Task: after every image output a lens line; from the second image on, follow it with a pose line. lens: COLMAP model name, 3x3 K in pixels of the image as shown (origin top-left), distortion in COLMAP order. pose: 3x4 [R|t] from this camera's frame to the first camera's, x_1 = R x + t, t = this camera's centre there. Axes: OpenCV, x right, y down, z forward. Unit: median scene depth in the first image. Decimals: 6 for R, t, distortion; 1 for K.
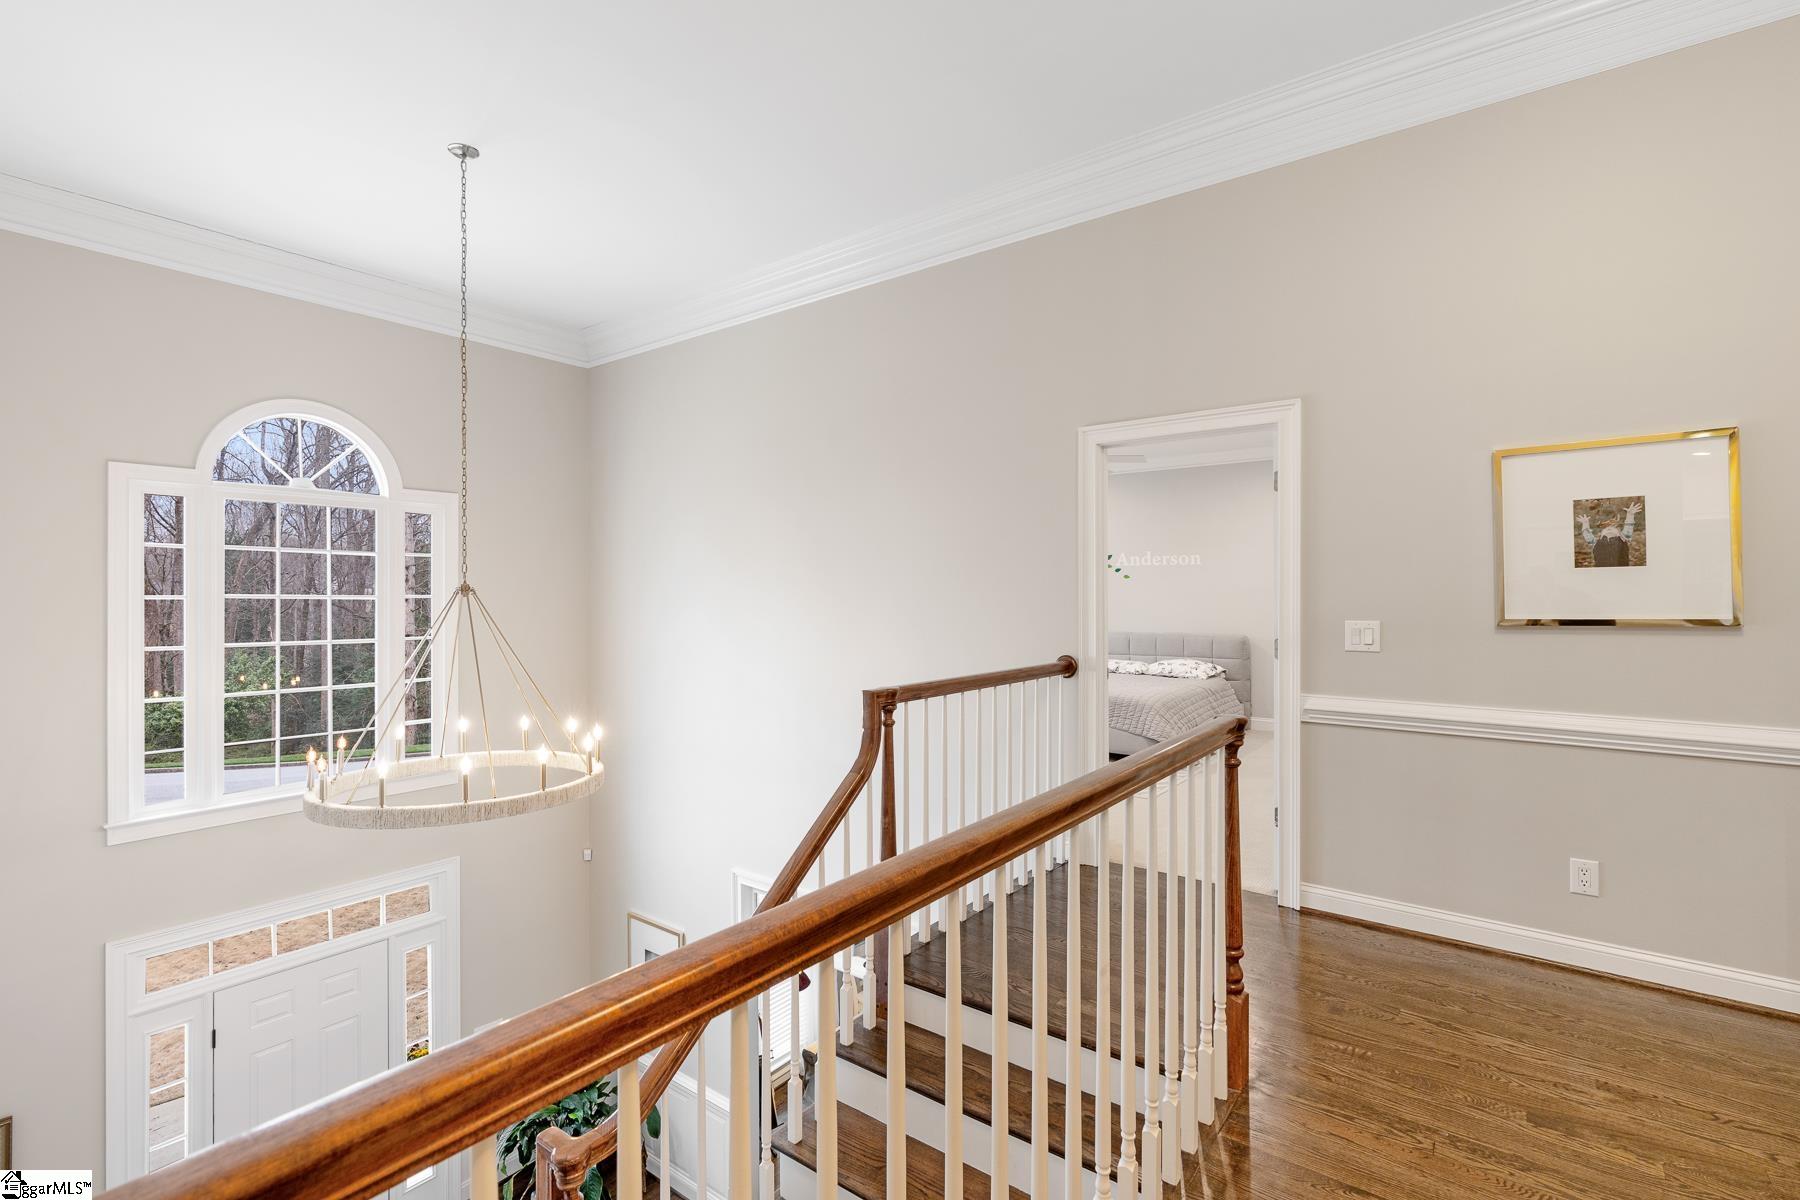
lens RADIAL K [[809.5, 0, 903.2], [0, 809.5, 597.9], [0, 0, 1]] dist [-0.004162, 0.000324]
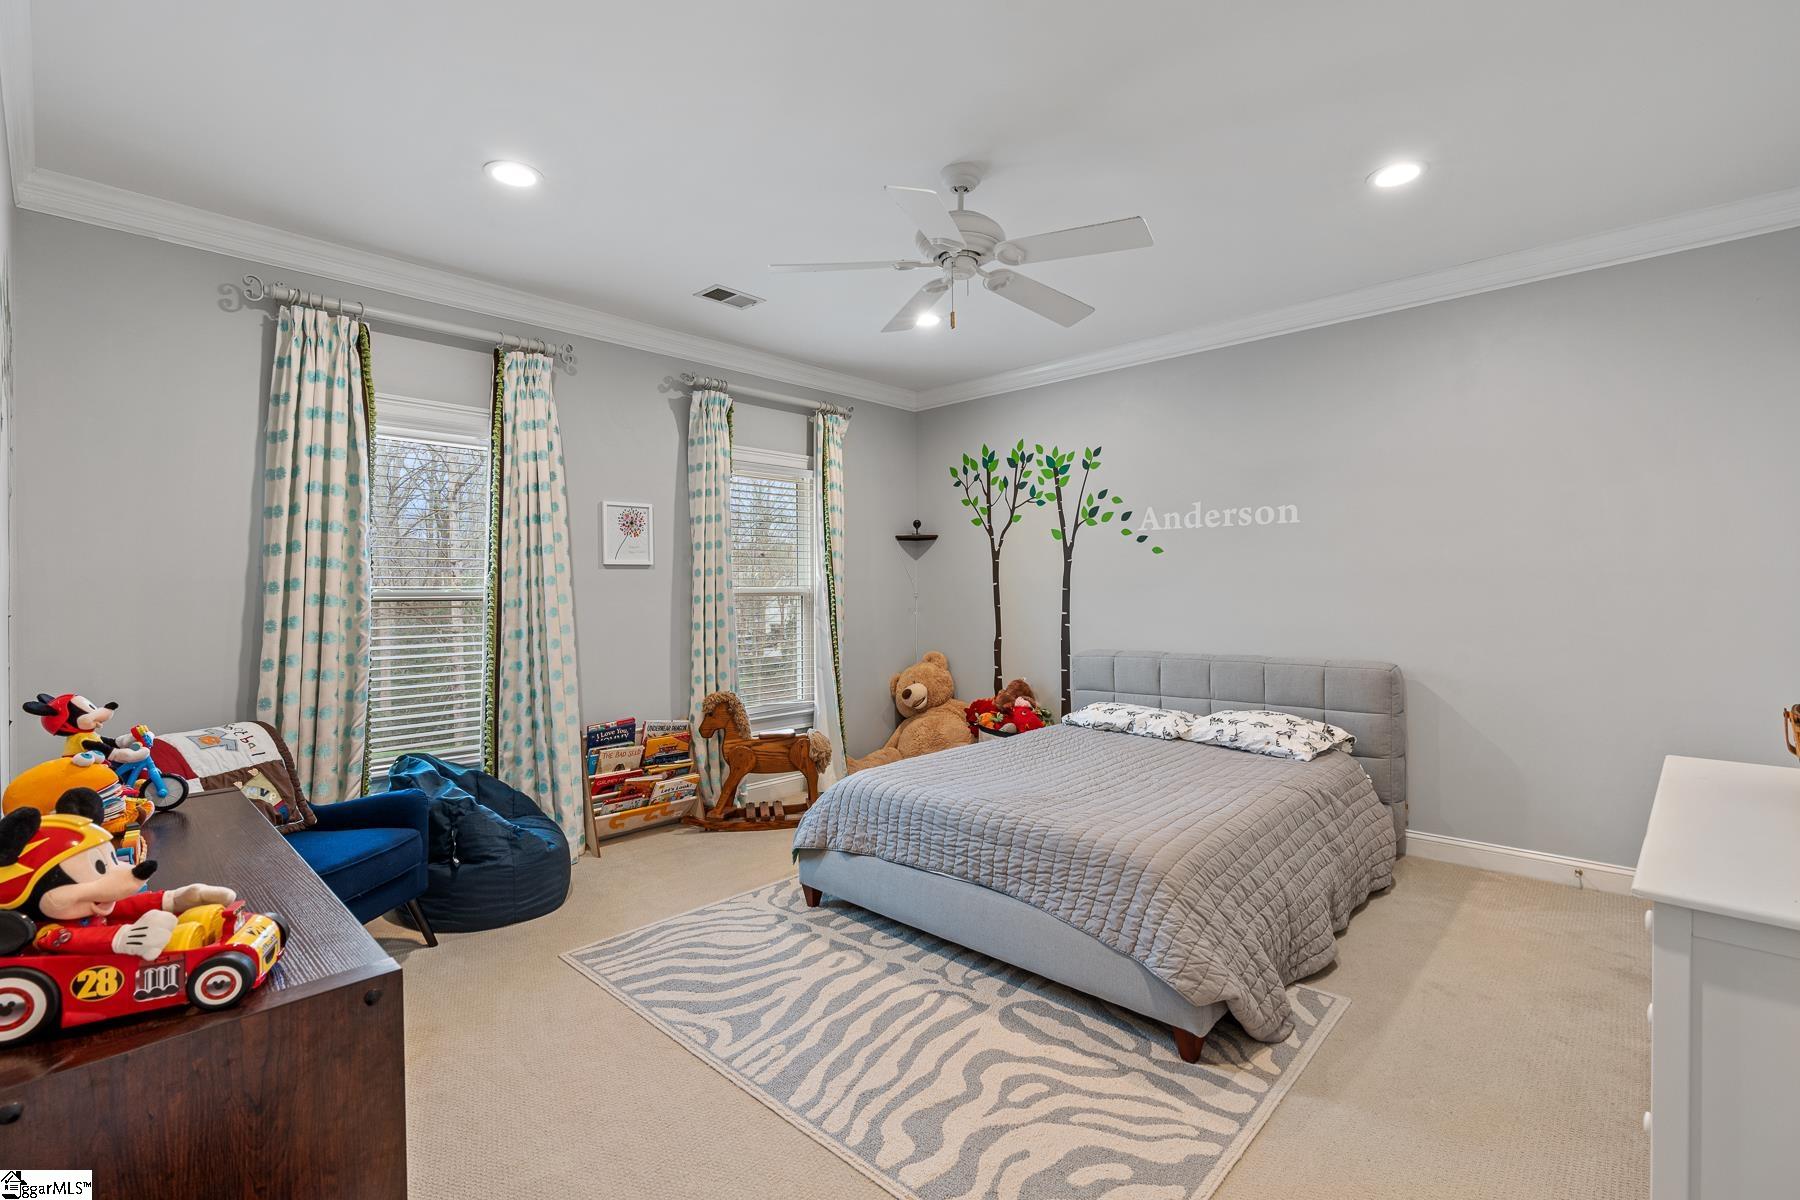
lens RADIAL K [[809.5, 0, 896.1], [0, 809.5, 595.0], [0, 0, 1]] dist [-0.004162, 0.000324]
pose [[0.993634, -0.004104, -0.112584, 0.179522], [0.004769, 0.999973, 0.005635, 0.000266], [0.112558, -0.006136, 0.993626, 0.483272]]
